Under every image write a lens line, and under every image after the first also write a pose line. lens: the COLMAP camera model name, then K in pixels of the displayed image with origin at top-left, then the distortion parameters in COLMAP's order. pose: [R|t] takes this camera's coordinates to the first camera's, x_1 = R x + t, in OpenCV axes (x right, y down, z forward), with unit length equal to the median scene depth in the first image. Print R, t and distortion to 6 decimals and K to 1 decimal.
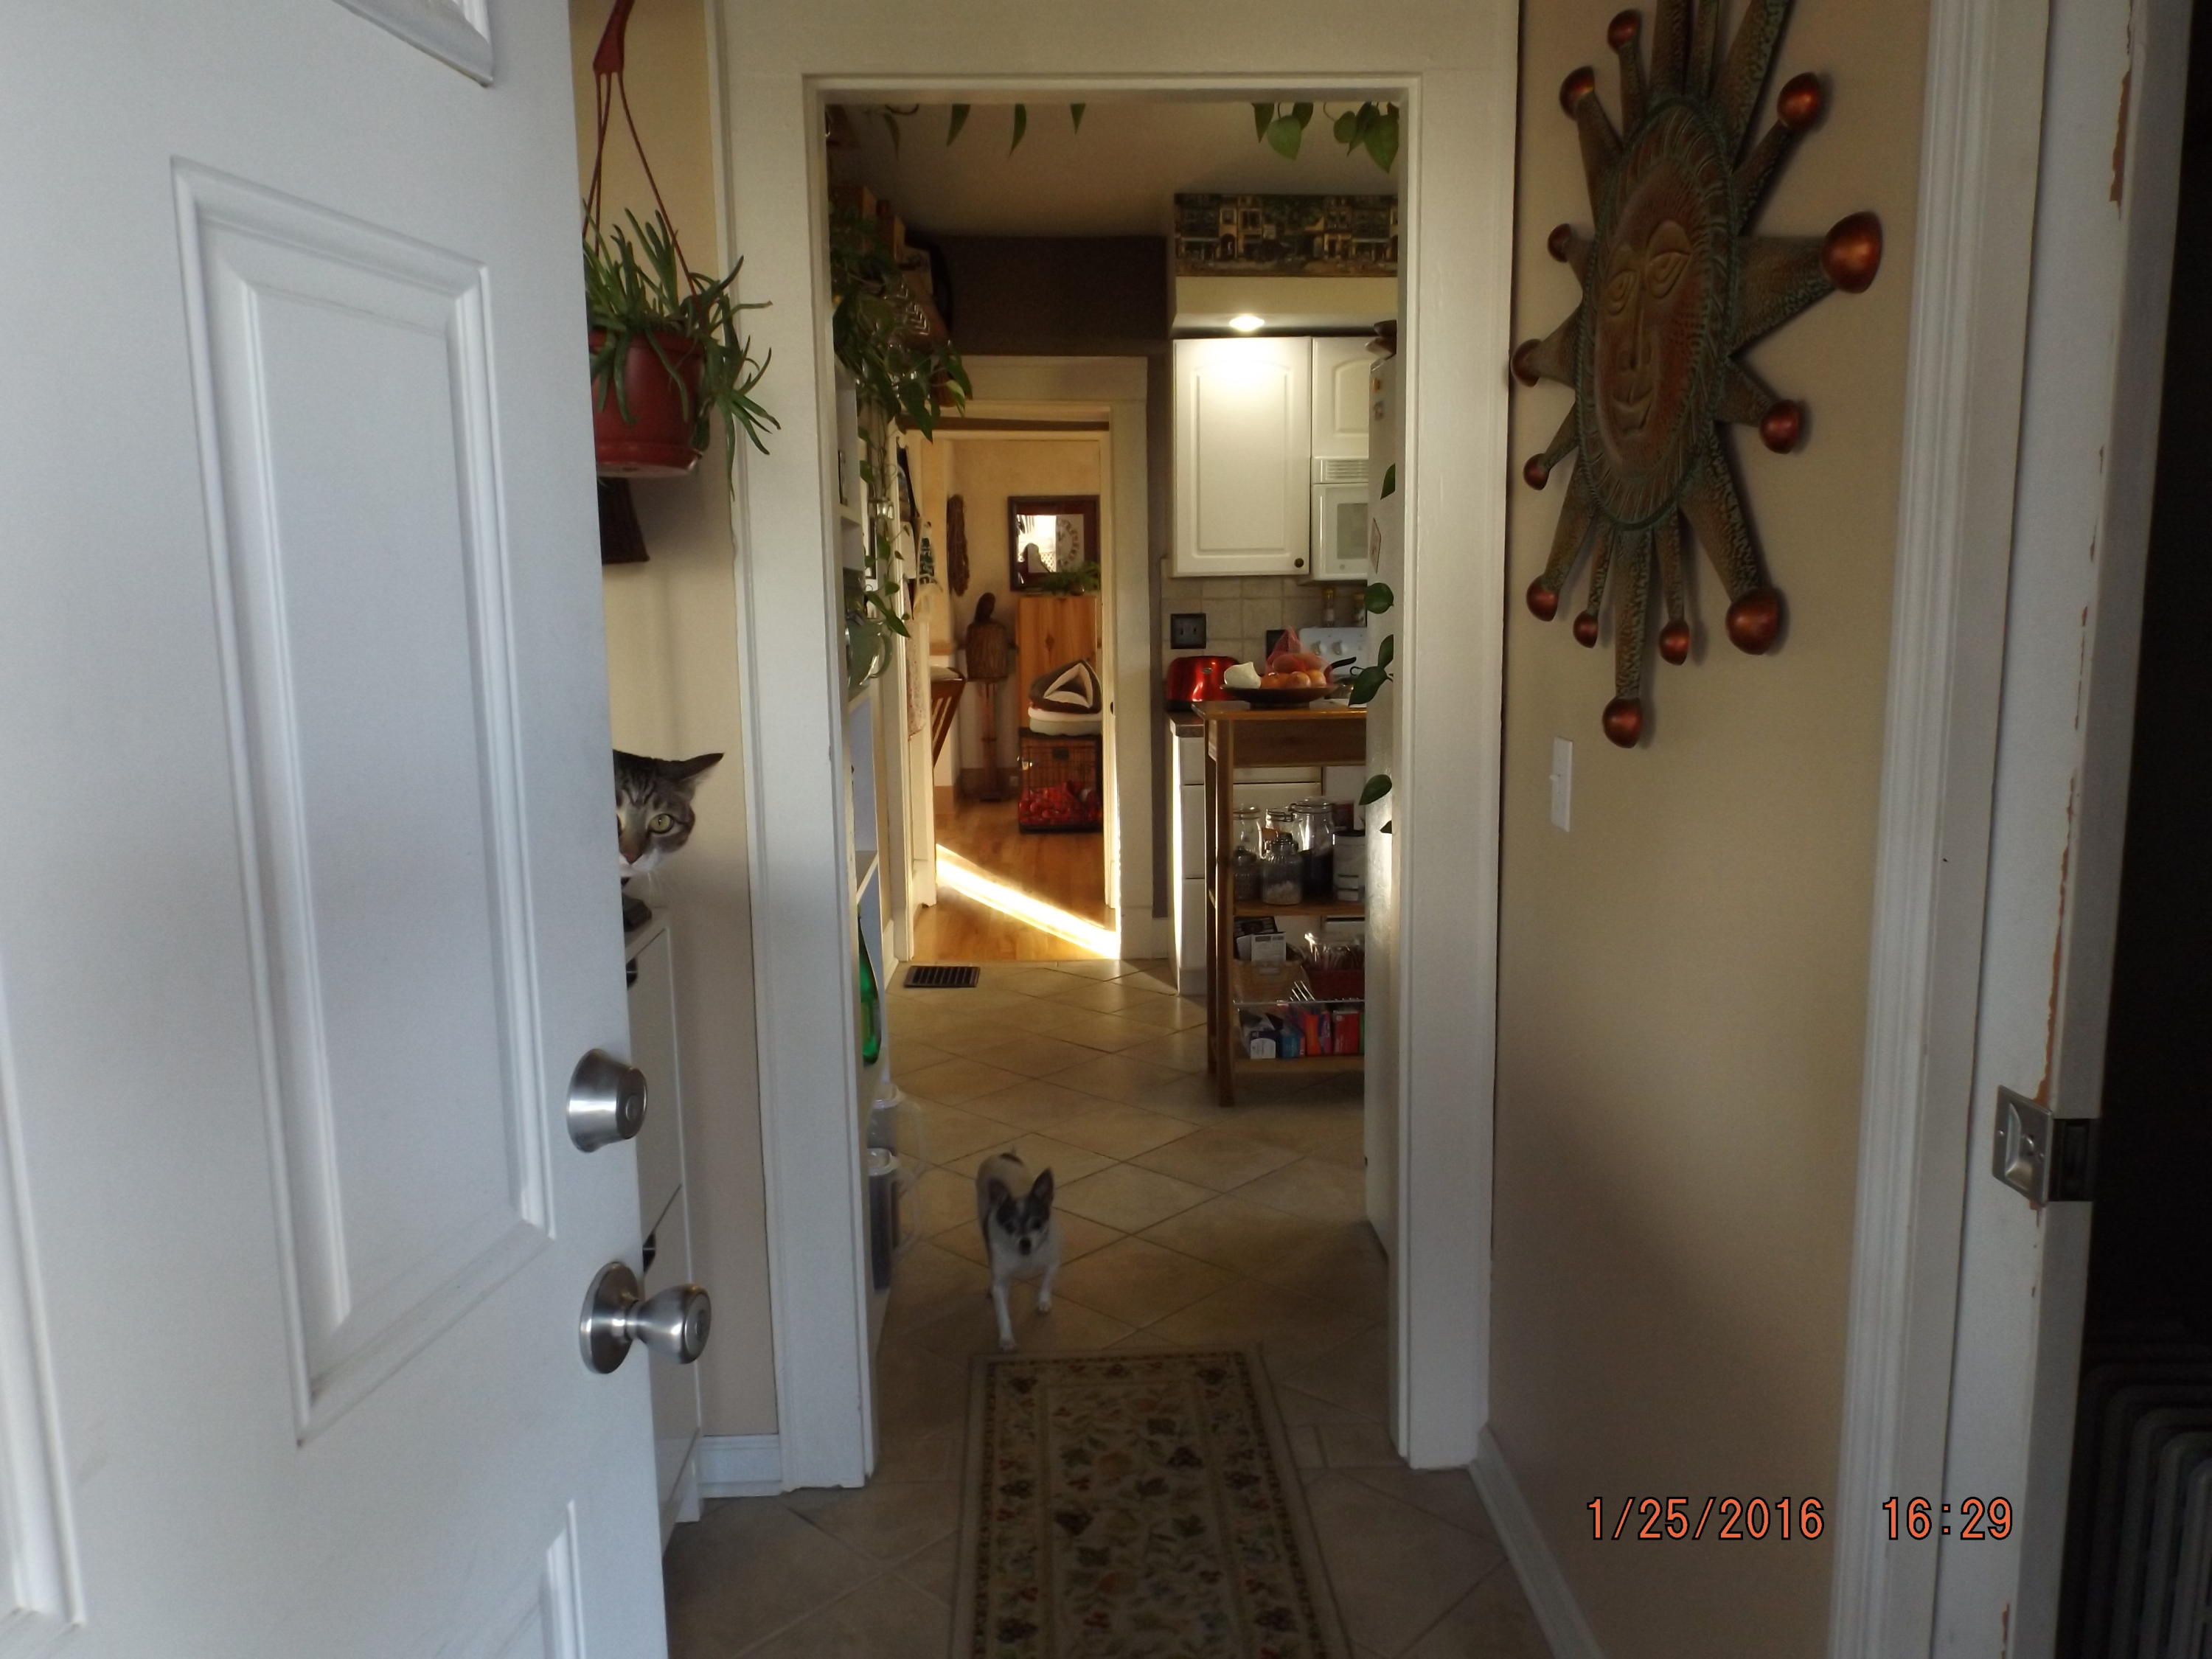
lens RADIAL K [[1577.5, 0, 1112.6], [0, 1577.5, 826.8], [0, 0, 1]] dist [0.004887, -0.012612]
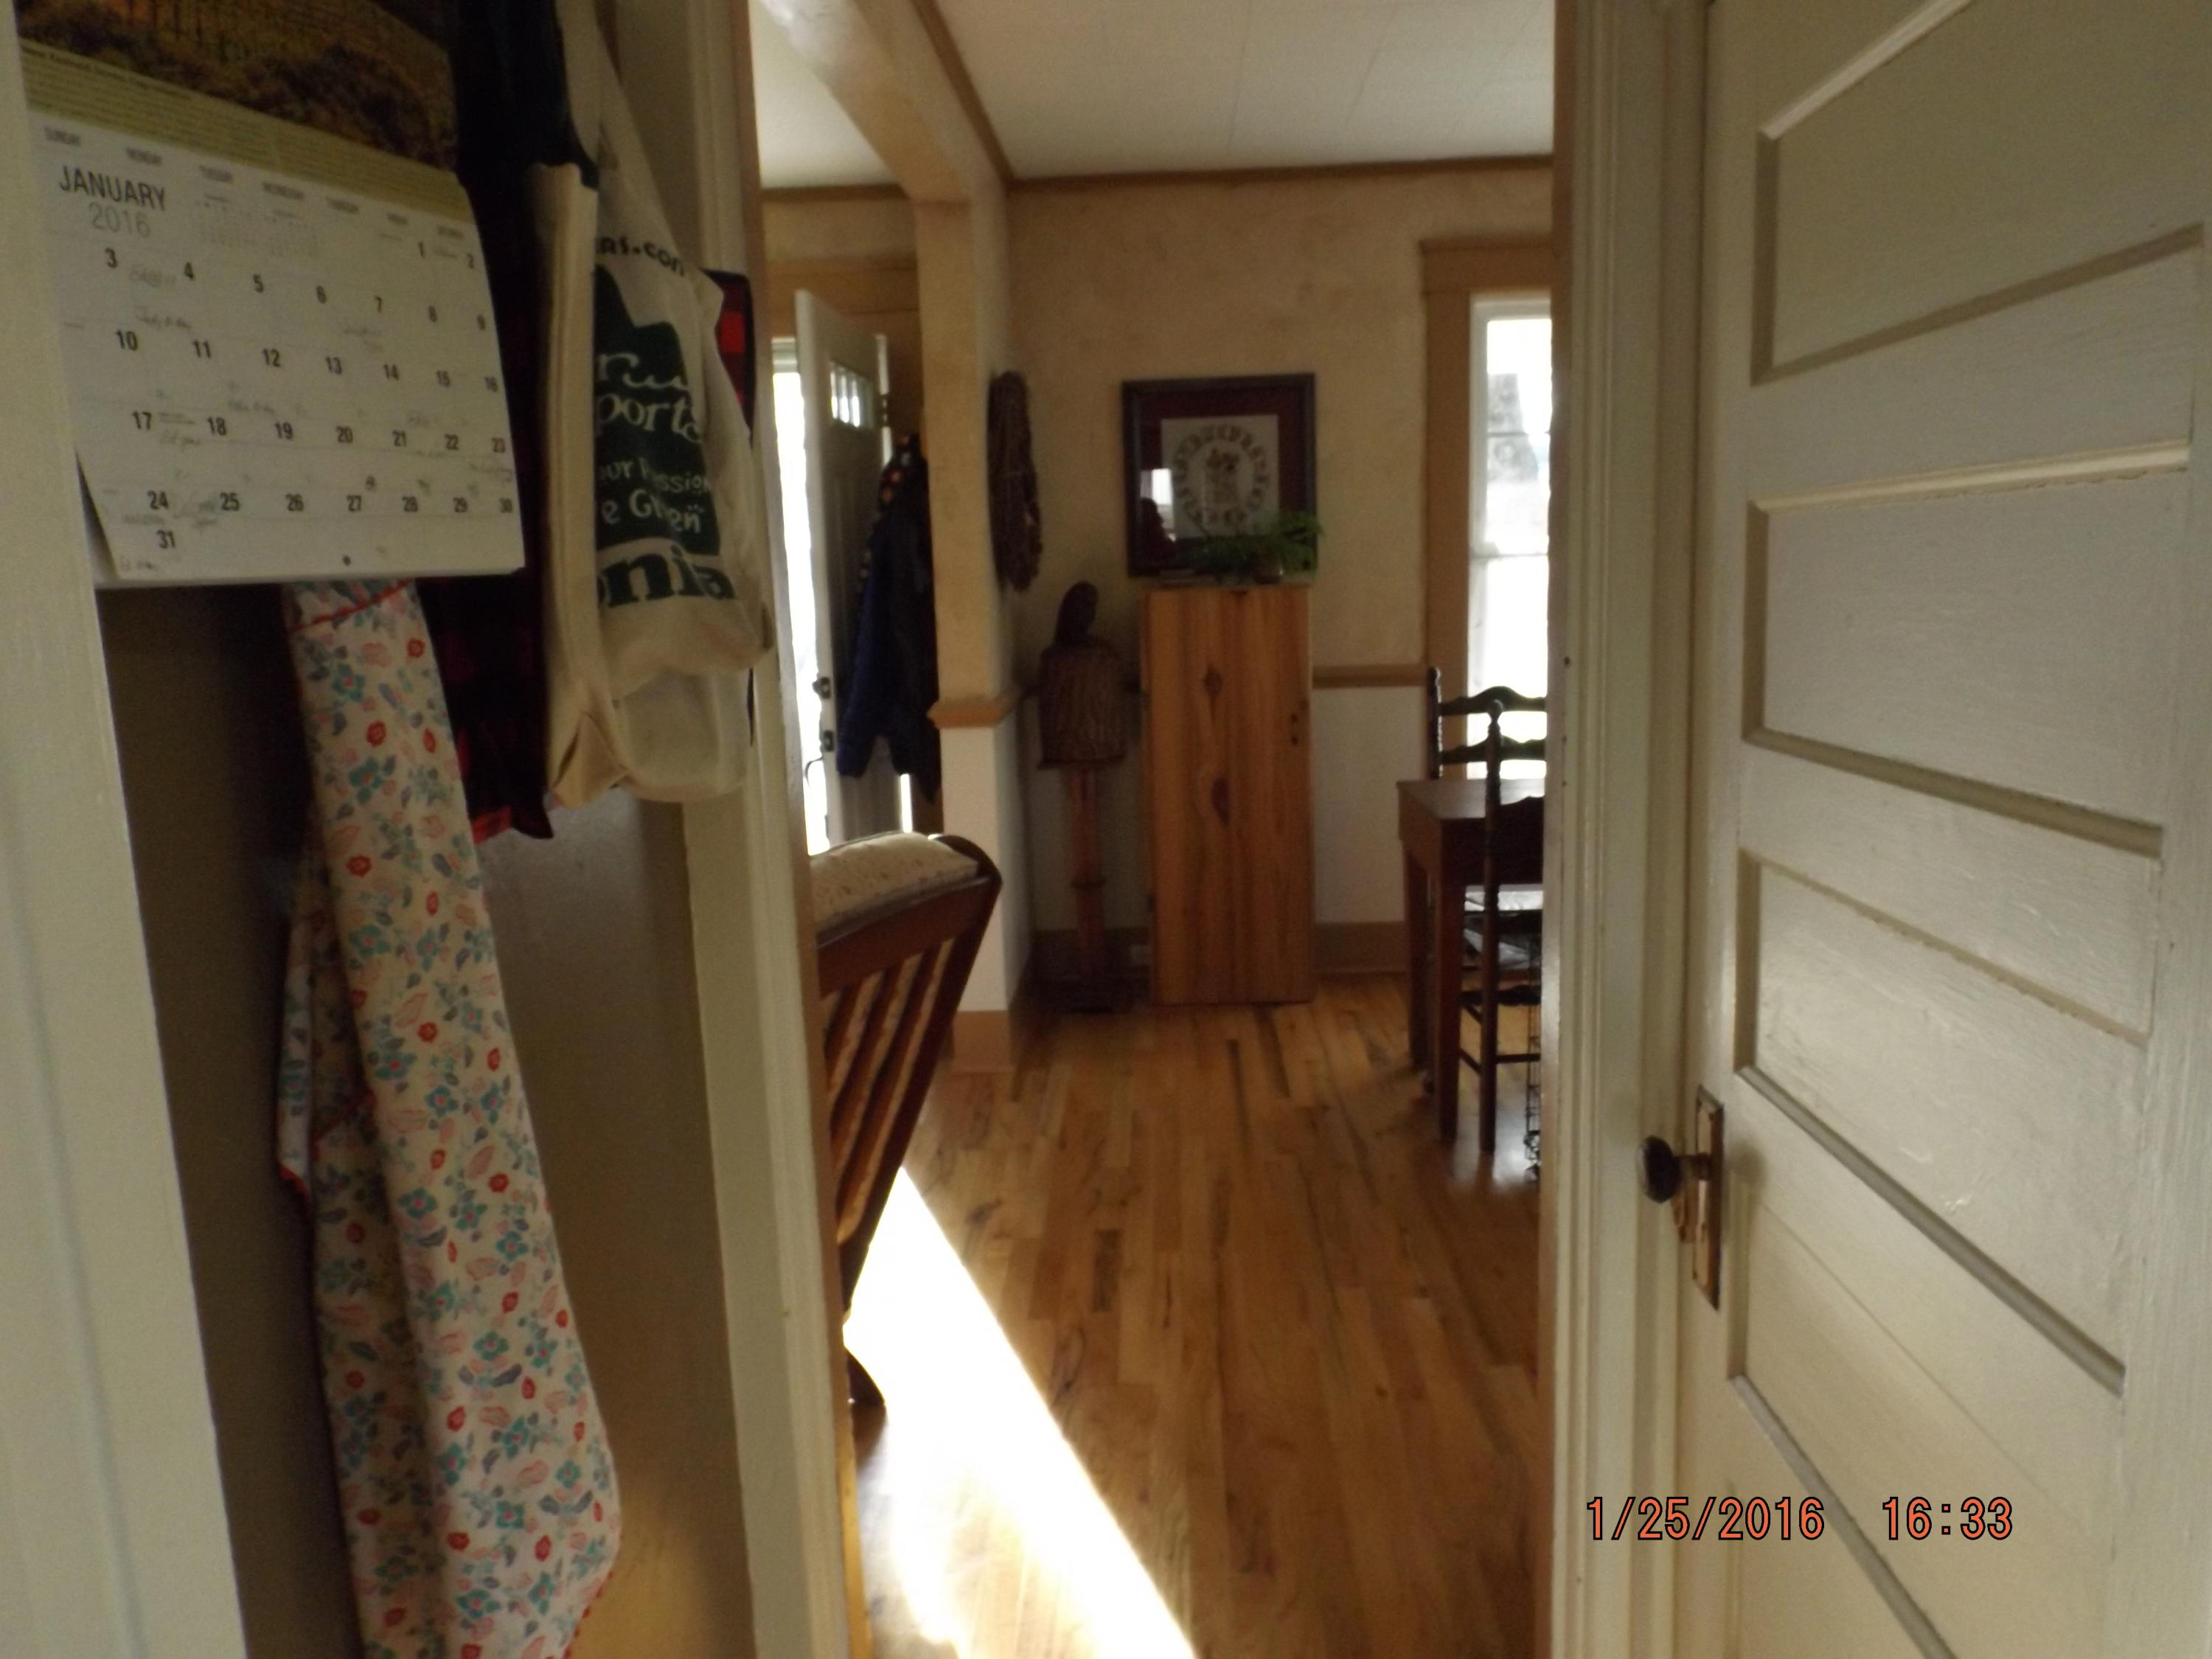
lens RADIAL K [[1577.5, 0, 1107.0], [0, 1577.5, 825.0], [0, 0, 1]] dist [0.004887, -0.012612]
pose [[0.997096, -0.012425, -0.075131, -0.036347], [0.013788, 0.999749, 0.017652, -0.082874], [0.074893, -0.018637, 0.997017, 0.521311]]
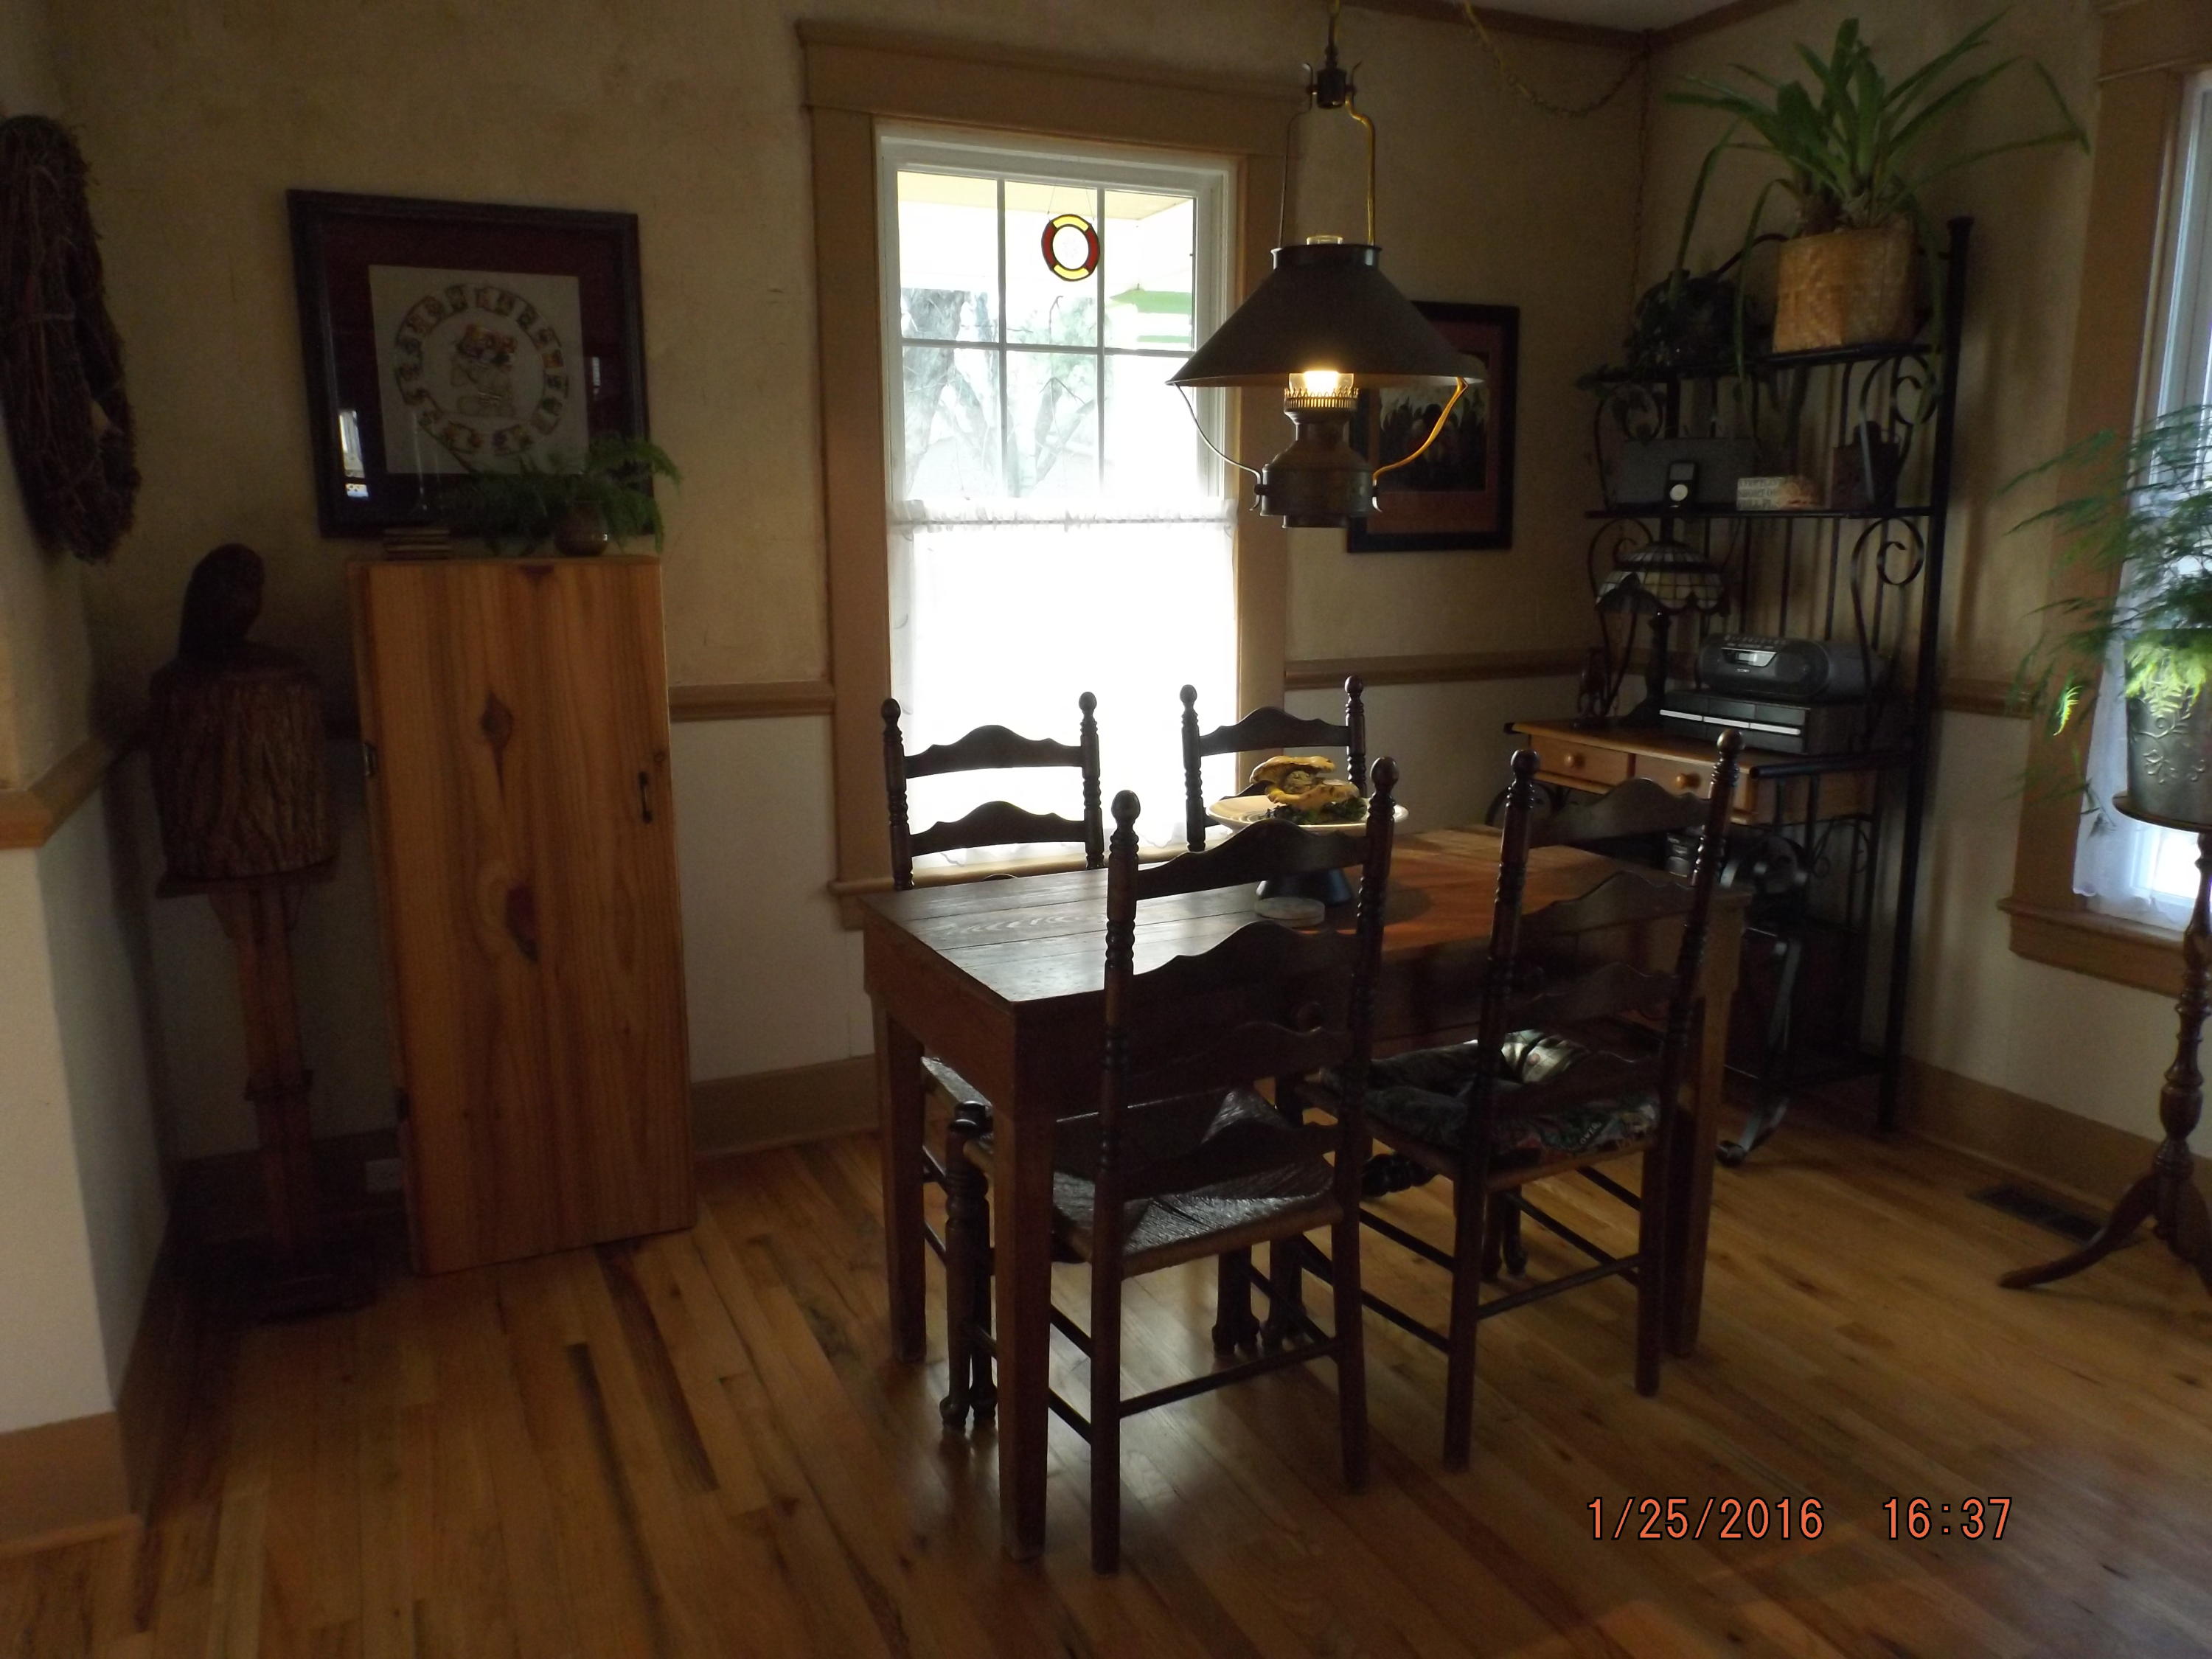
lens RADIAL K [[1577.5, 0, 1105.6], [0, 1577.5, 833.2], [0, 0, 1]] dist [0.004887, -0.012612]
pose [[0.917454, -0.069241, 0.391771, -0.051654], [0.050833, 0.997069, 0.057180, -0.108273], [-0.394582, -0.032545, 0.918284, 0.701509]]
